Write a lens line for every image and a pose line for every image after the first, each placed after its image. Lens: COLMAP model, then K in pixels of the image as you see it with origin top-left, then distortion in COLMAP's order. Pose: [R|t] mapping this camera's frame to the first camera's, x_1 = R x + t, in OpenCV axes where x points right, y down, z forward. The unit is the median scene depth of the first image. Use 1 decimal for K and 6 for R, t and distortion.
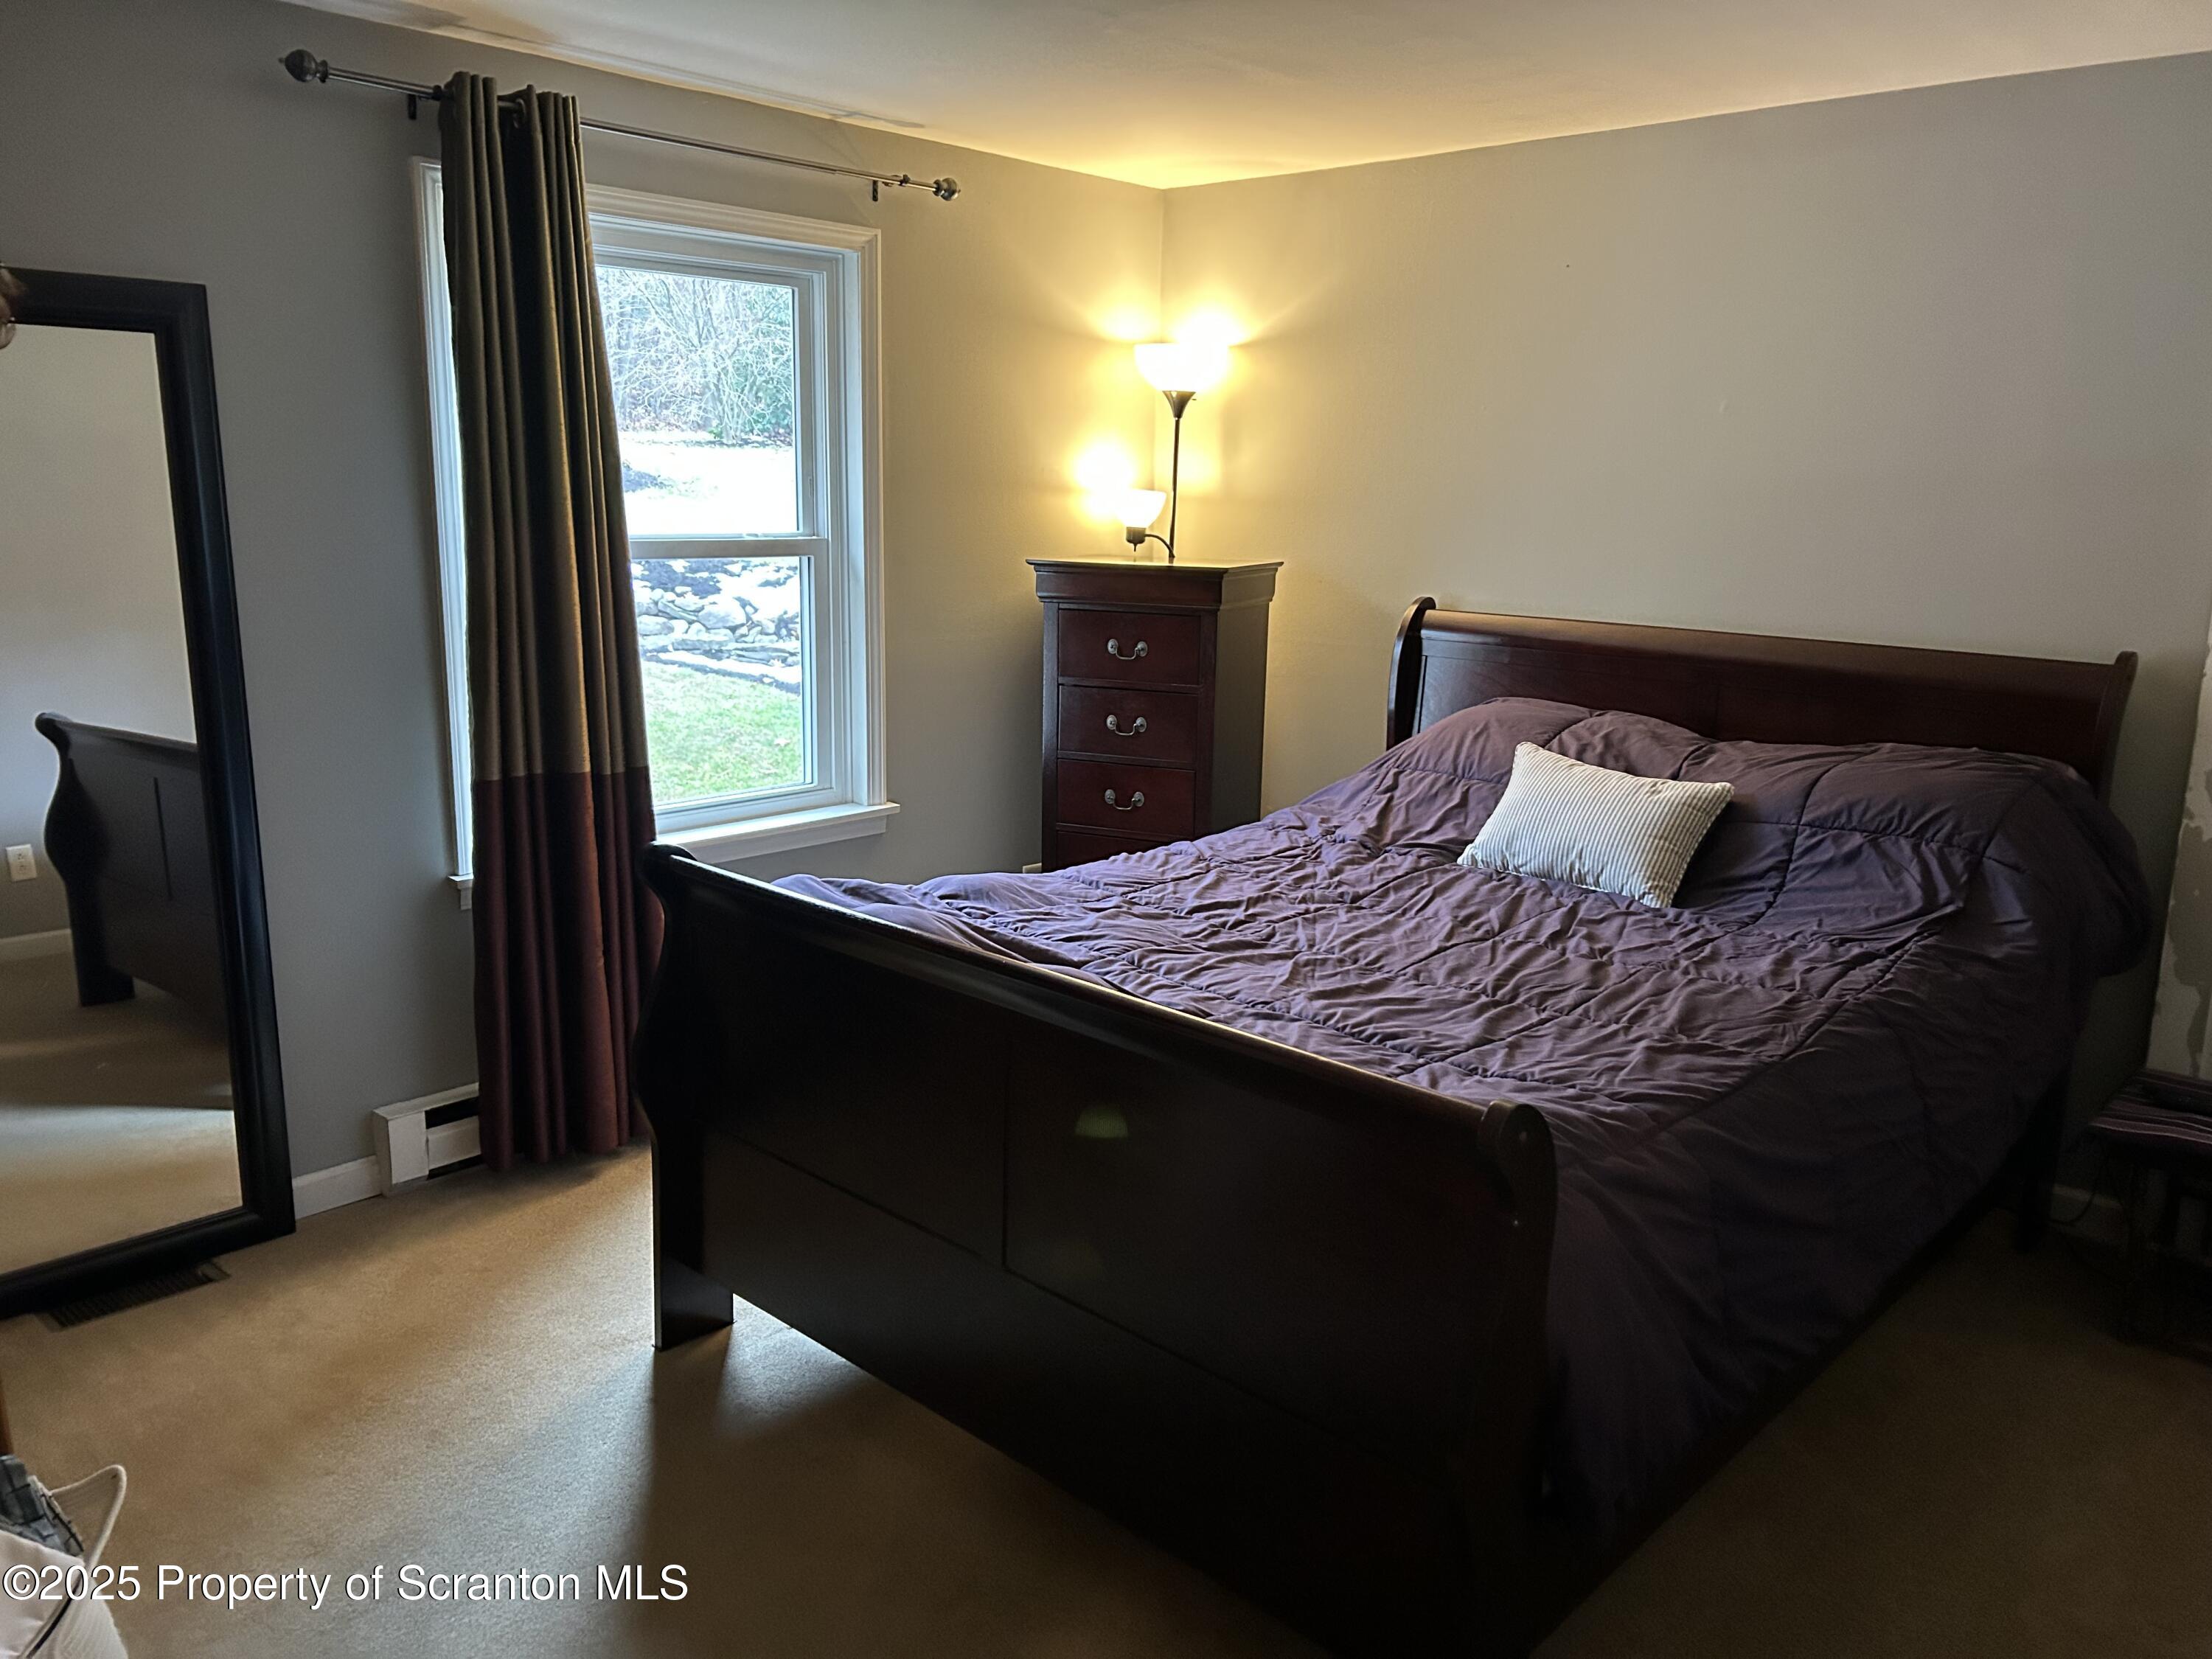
lens RADIAL K [[1662.7, 0, 1118.9], [0, 1662.7, 840.0], [0, 0, 1]] dist [0.050363, -0.060977]
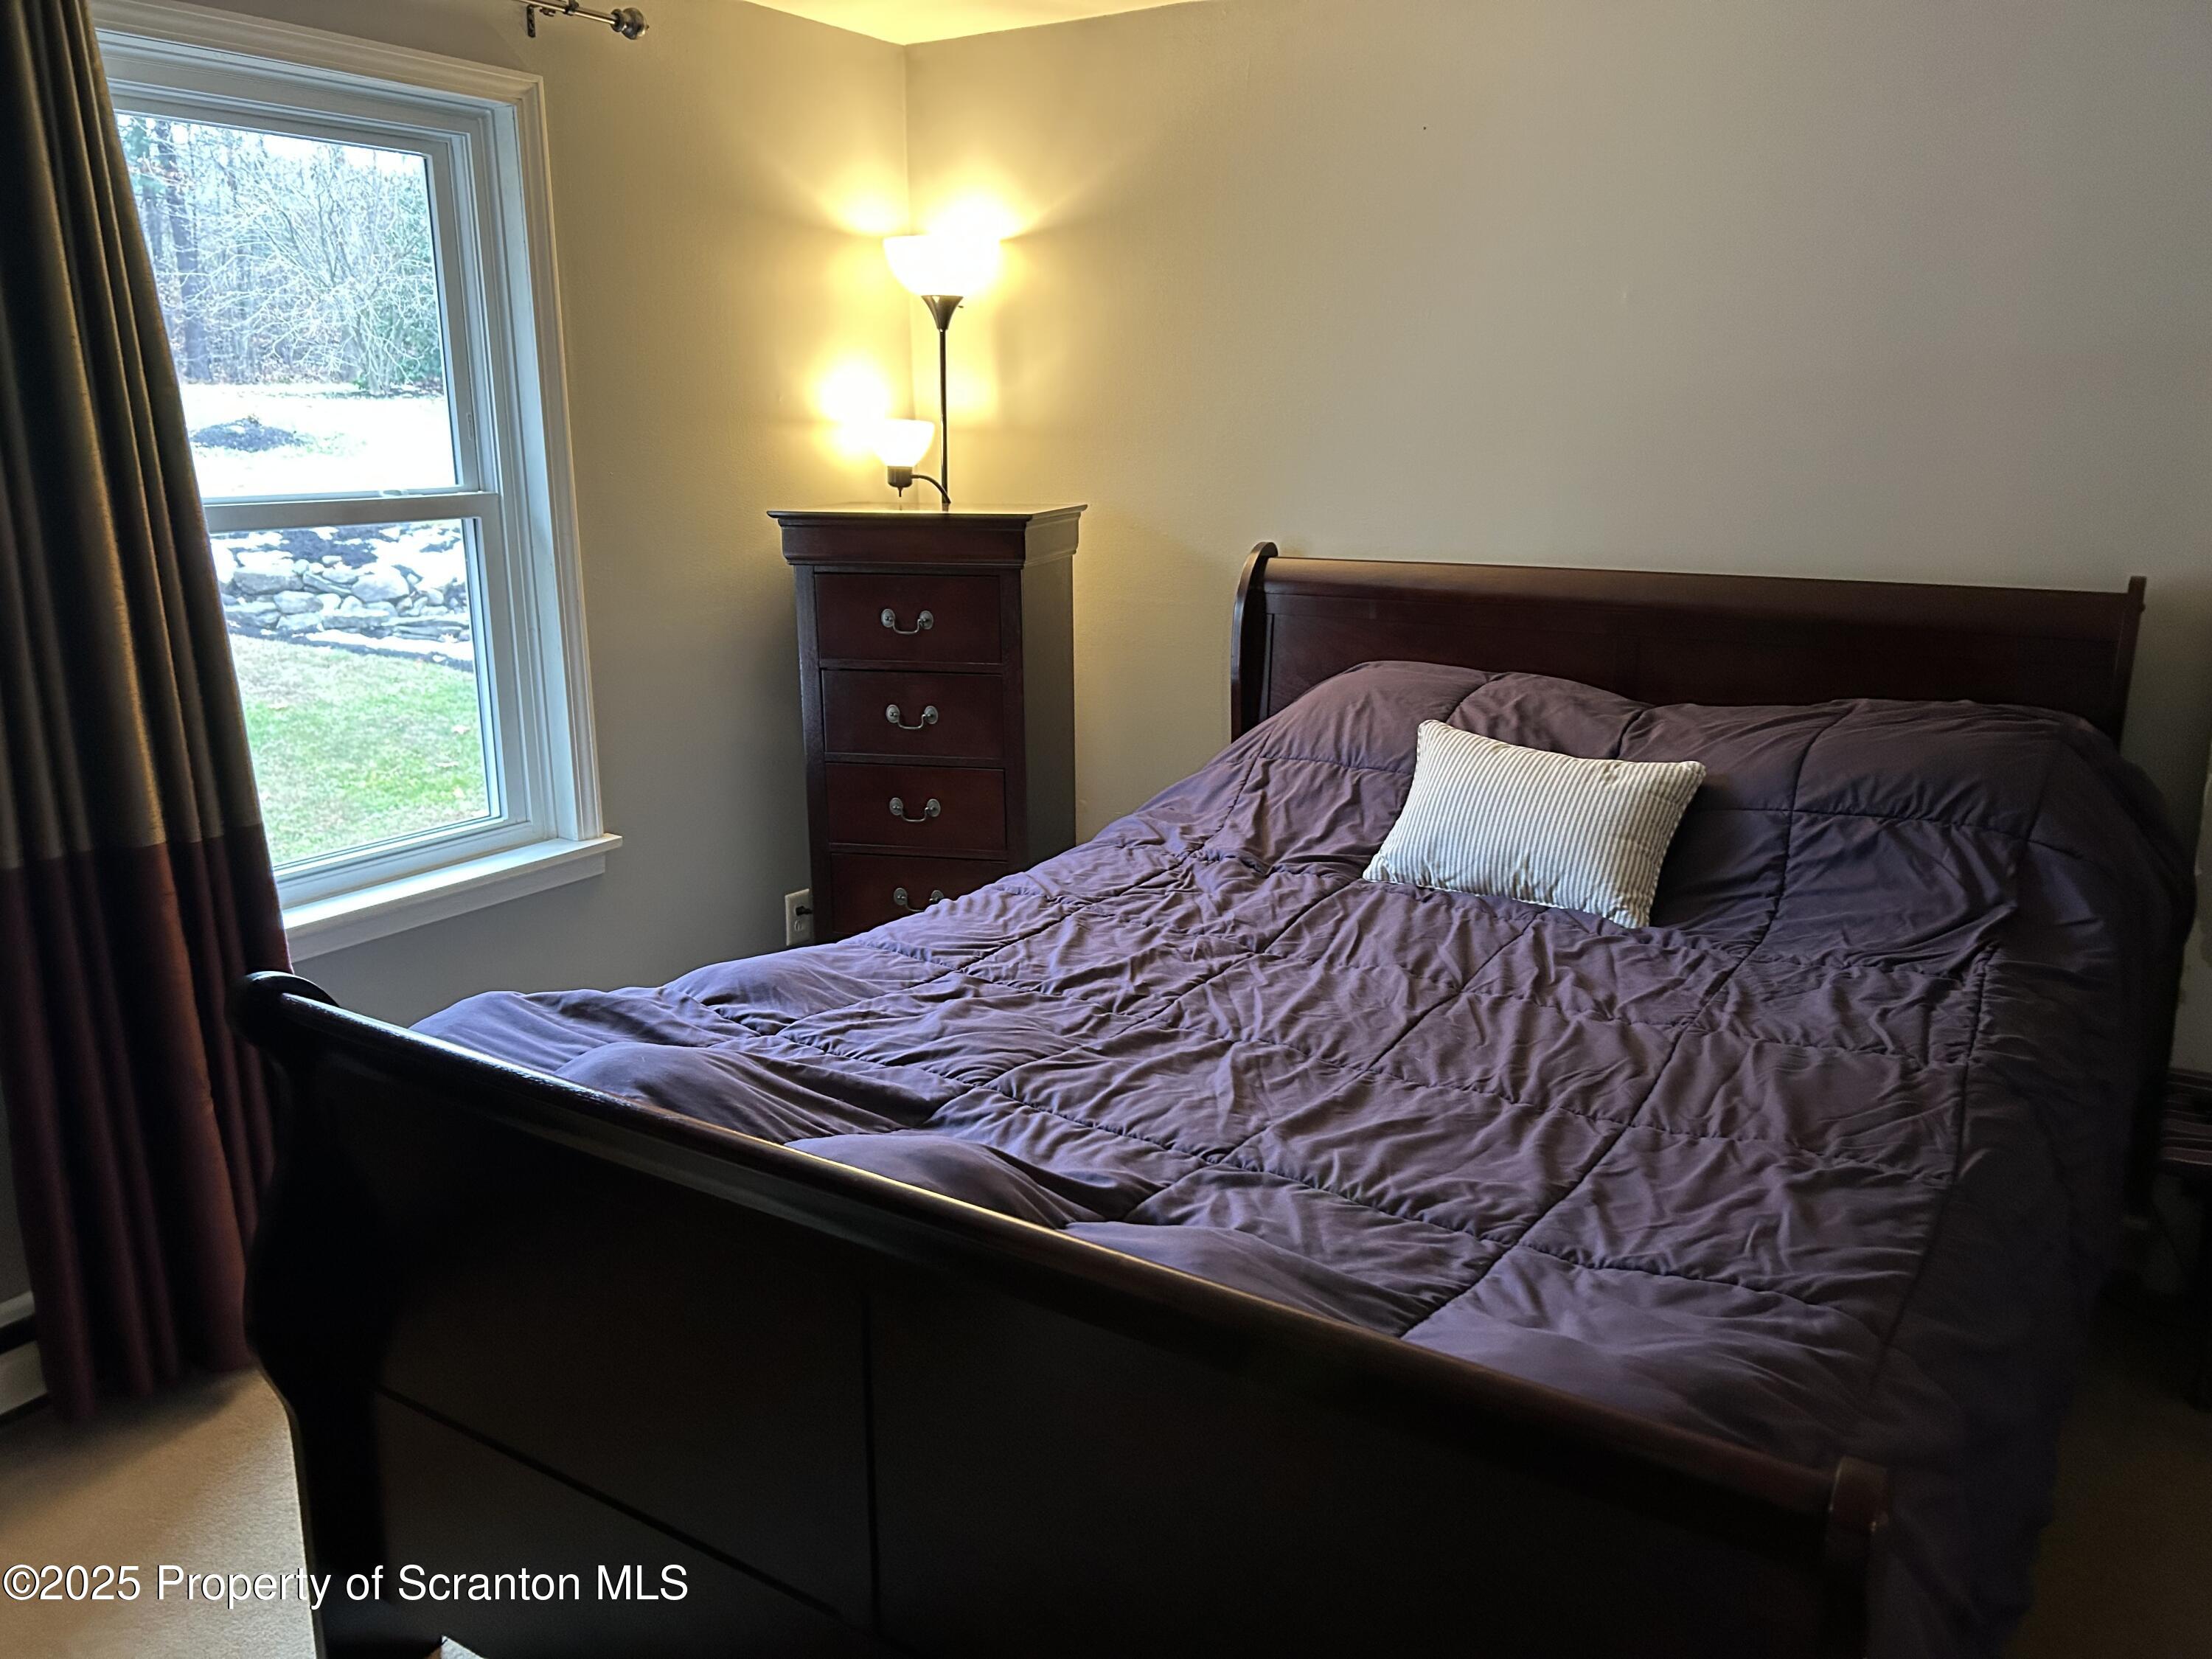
lens RADIAL K [[1662.7, 0, 1119.4], [0, 1662.7, 825.8], [0, 0, 1]] dist [0.050363, -0.060977]
pose [[0.983522, -0.066904, 0.167952, -0.040978], [0.062856, 0.997592, 0.029313, -0.040146], [-0.169509, -0.018273, 0.985359, 0.231990]]
